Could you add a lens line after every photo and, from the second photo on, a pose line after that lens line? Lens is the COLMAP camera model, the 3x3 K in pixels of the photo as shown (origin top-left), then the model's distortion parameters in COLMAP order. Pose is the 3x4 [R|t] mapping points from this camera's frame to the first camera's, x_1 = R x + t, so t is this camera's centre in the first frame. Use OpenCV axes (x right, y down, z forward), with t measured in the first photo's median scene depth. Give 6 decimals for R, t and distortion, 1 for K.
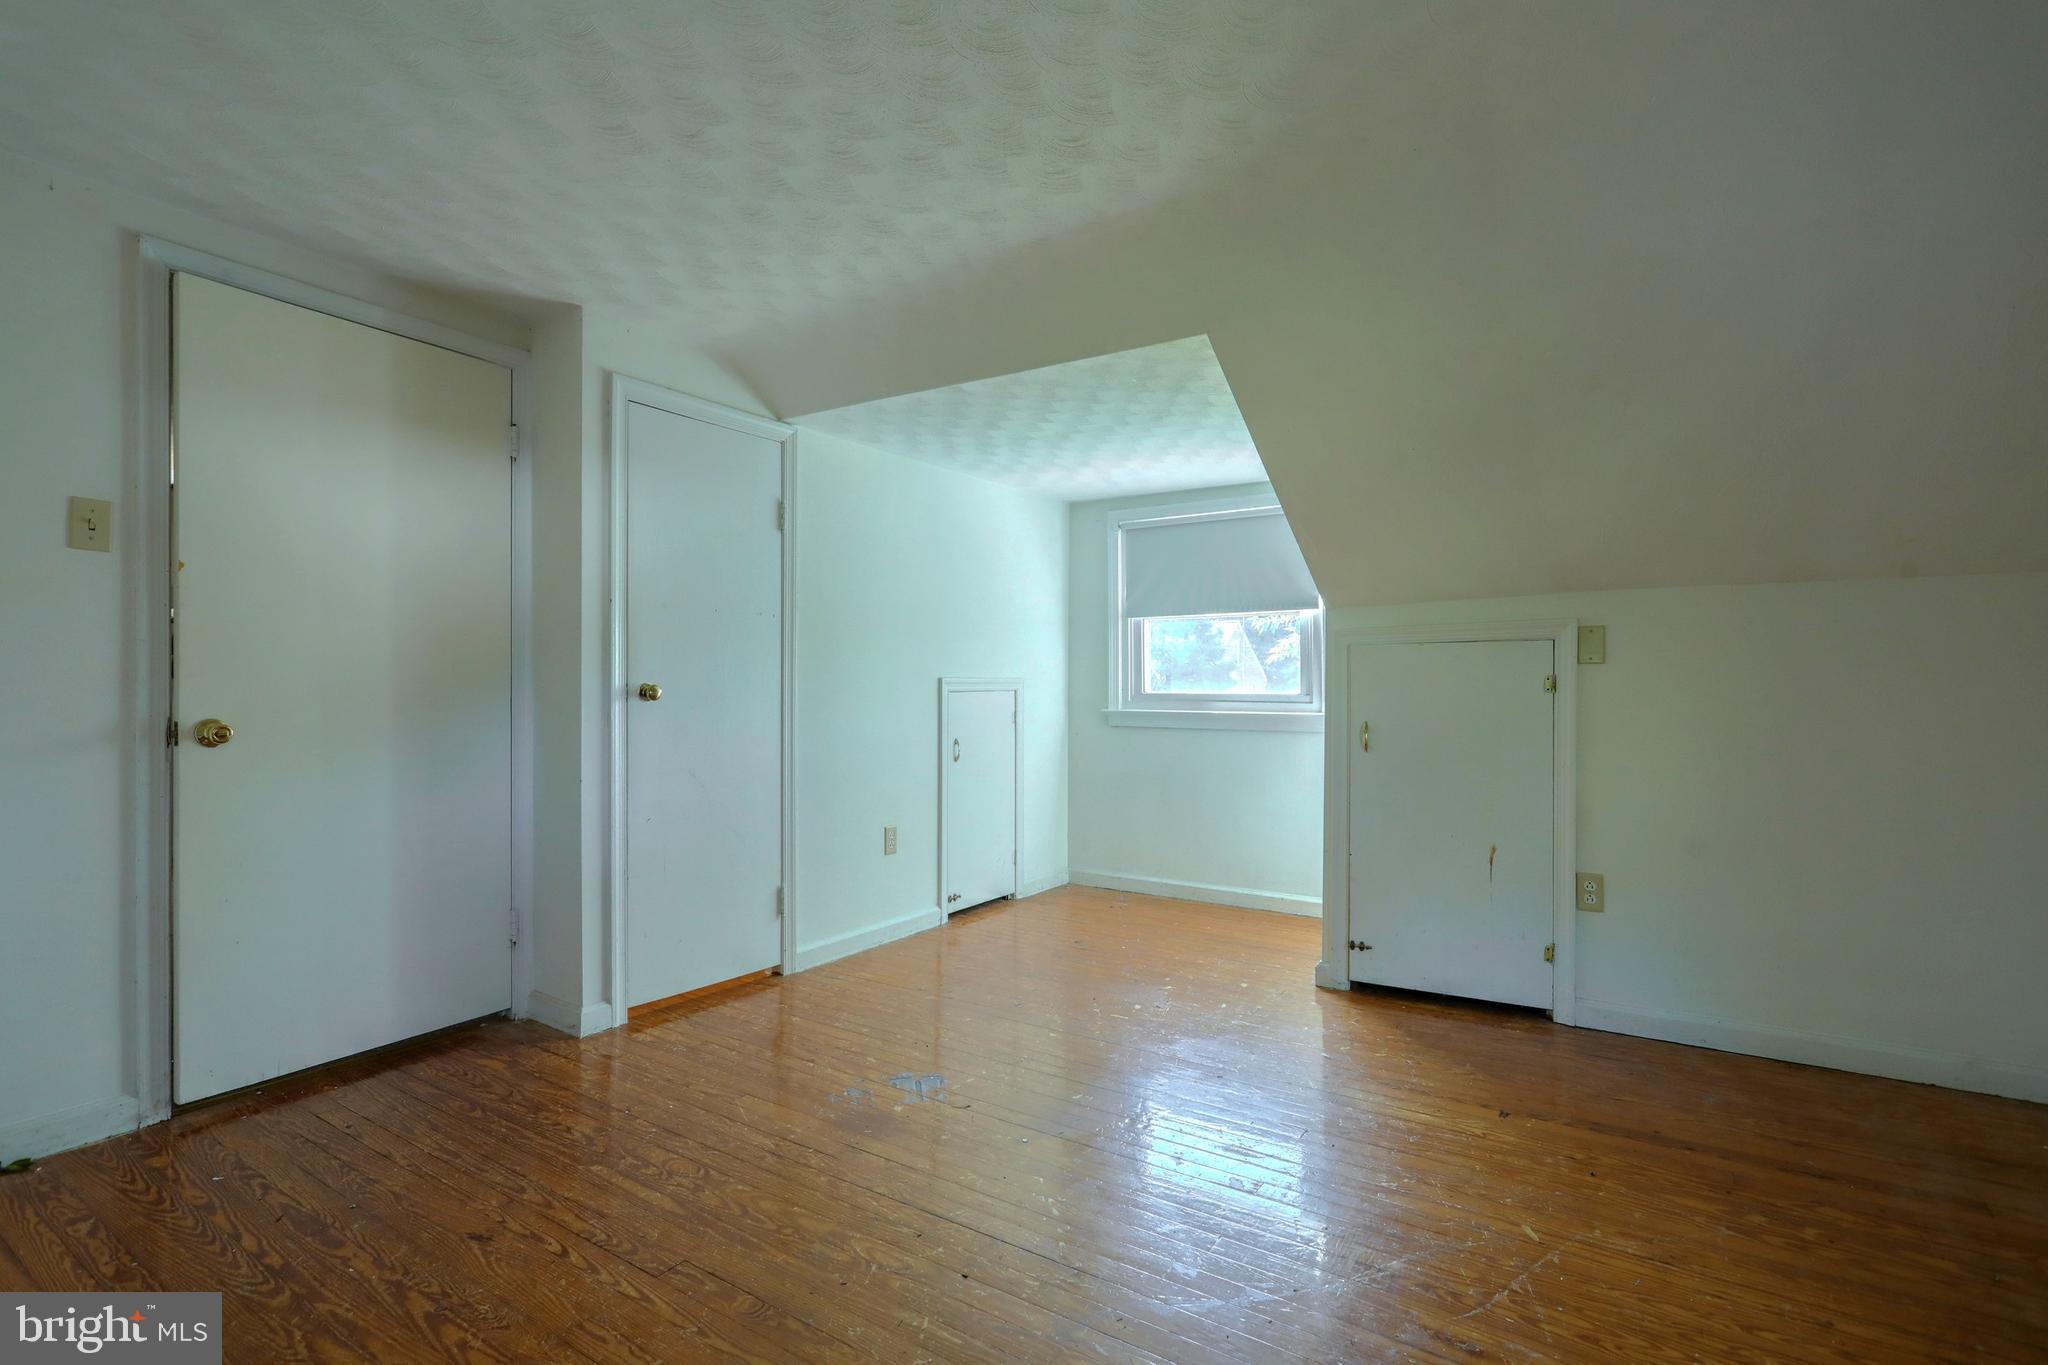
lens RADIAL K [[968.3, 0, 1016.4], [0, 968.3, 686.2], [0, 0, 1]] dist [0.000909, -0.000186]
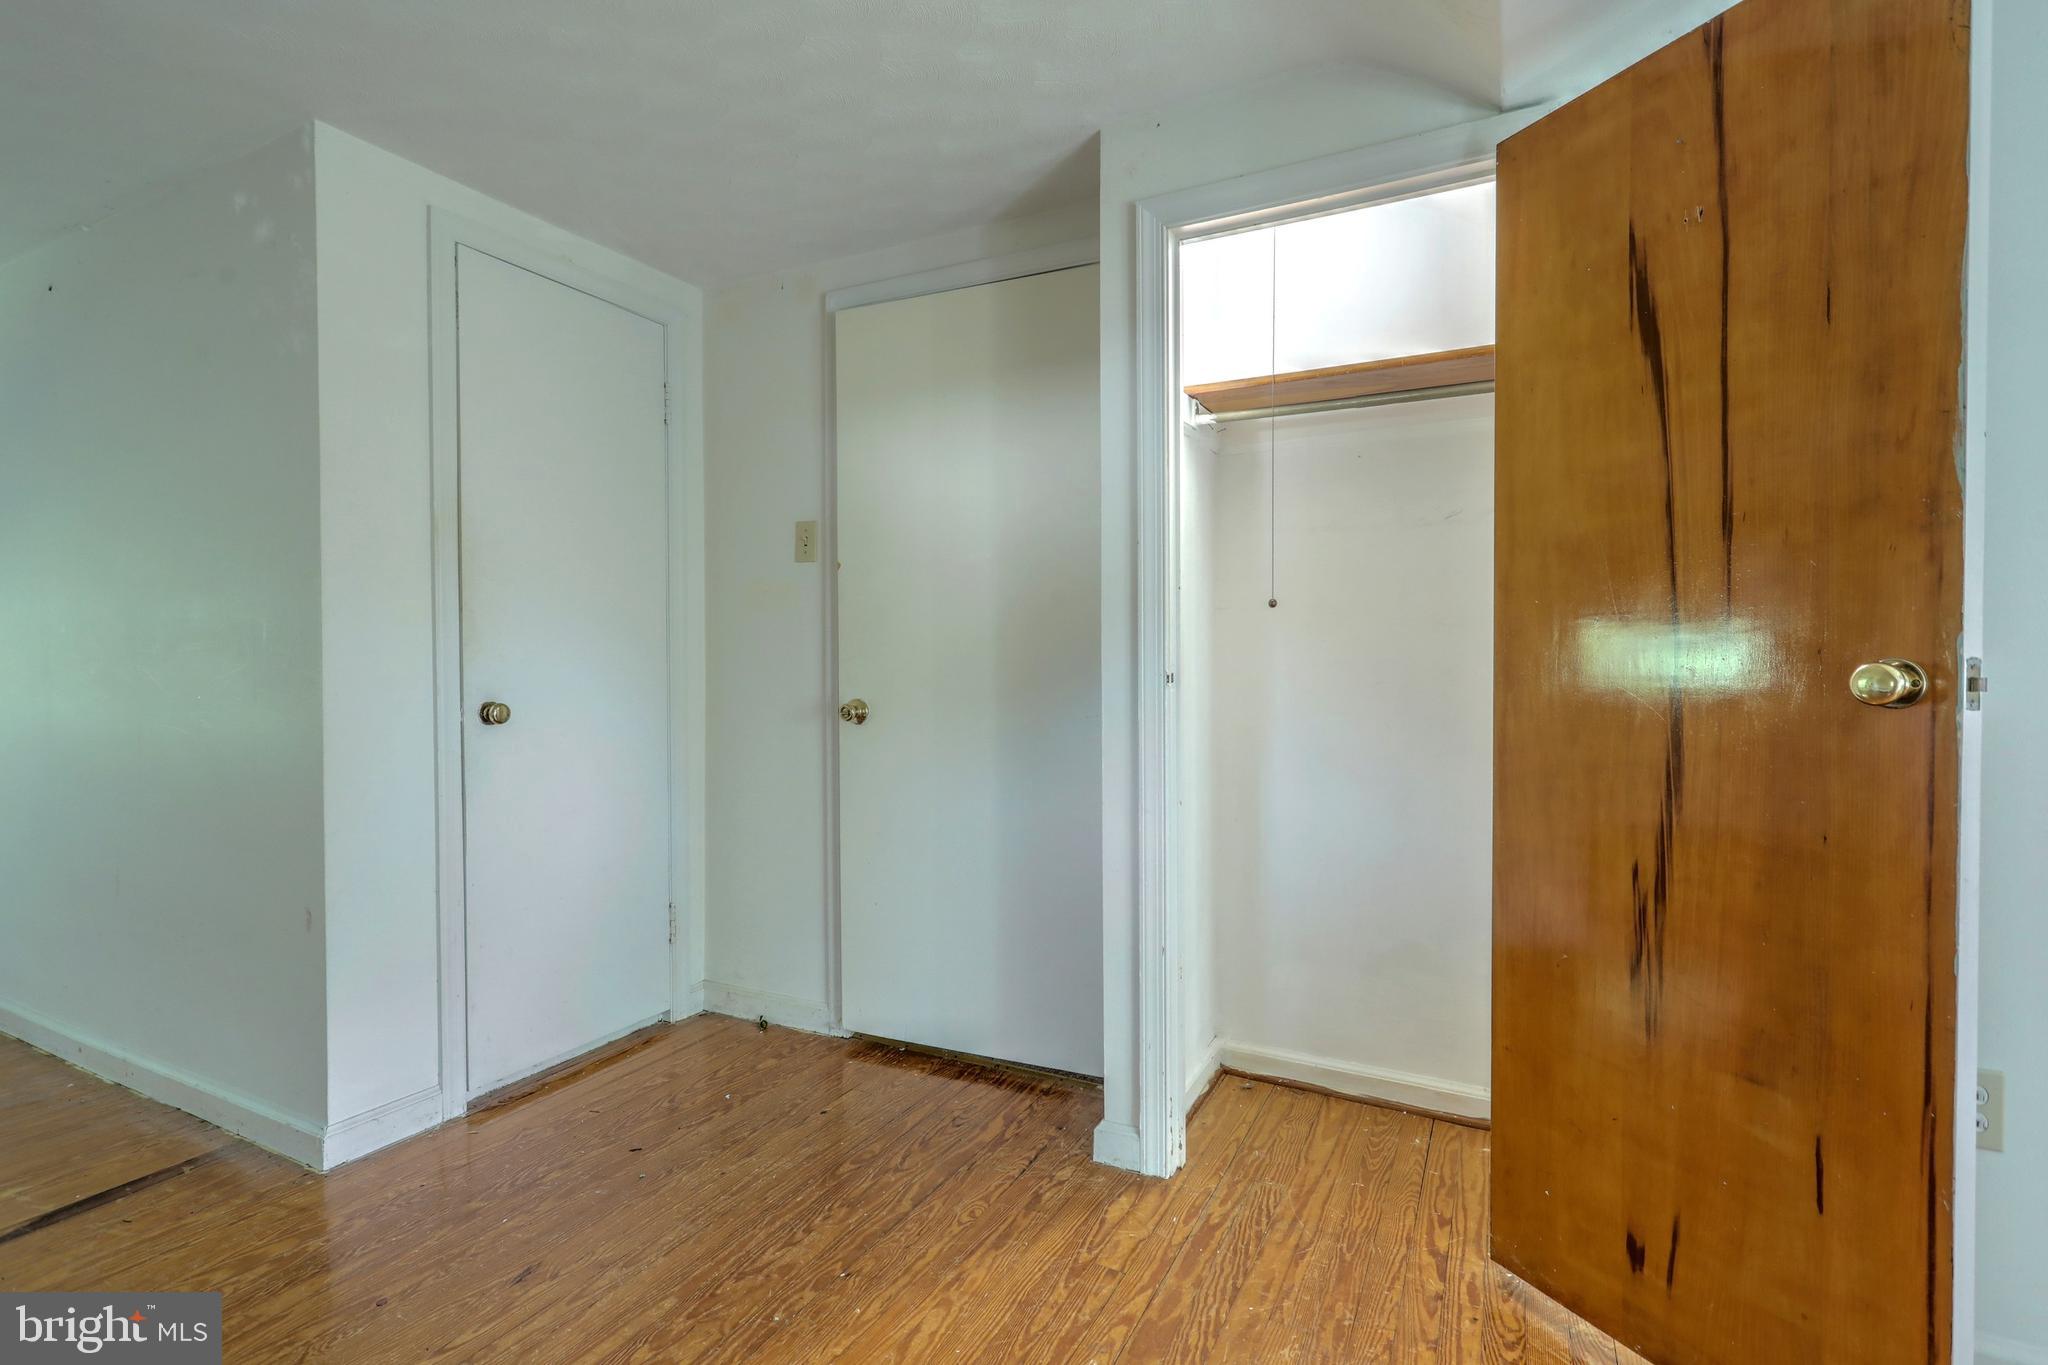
lens RADIAL K [[968.3, 0, 1008.1], [0, 968.3, 680.4], [0, 0, 1]] dist [0.000909, -0.000186]
pose [[0.100706, 0.006849, -0.994893, 0.320193], [0.000356, 0.999976, 0.006920, 0.005275], [0.994916, -0.001051, 0.100701, 1.110444]]
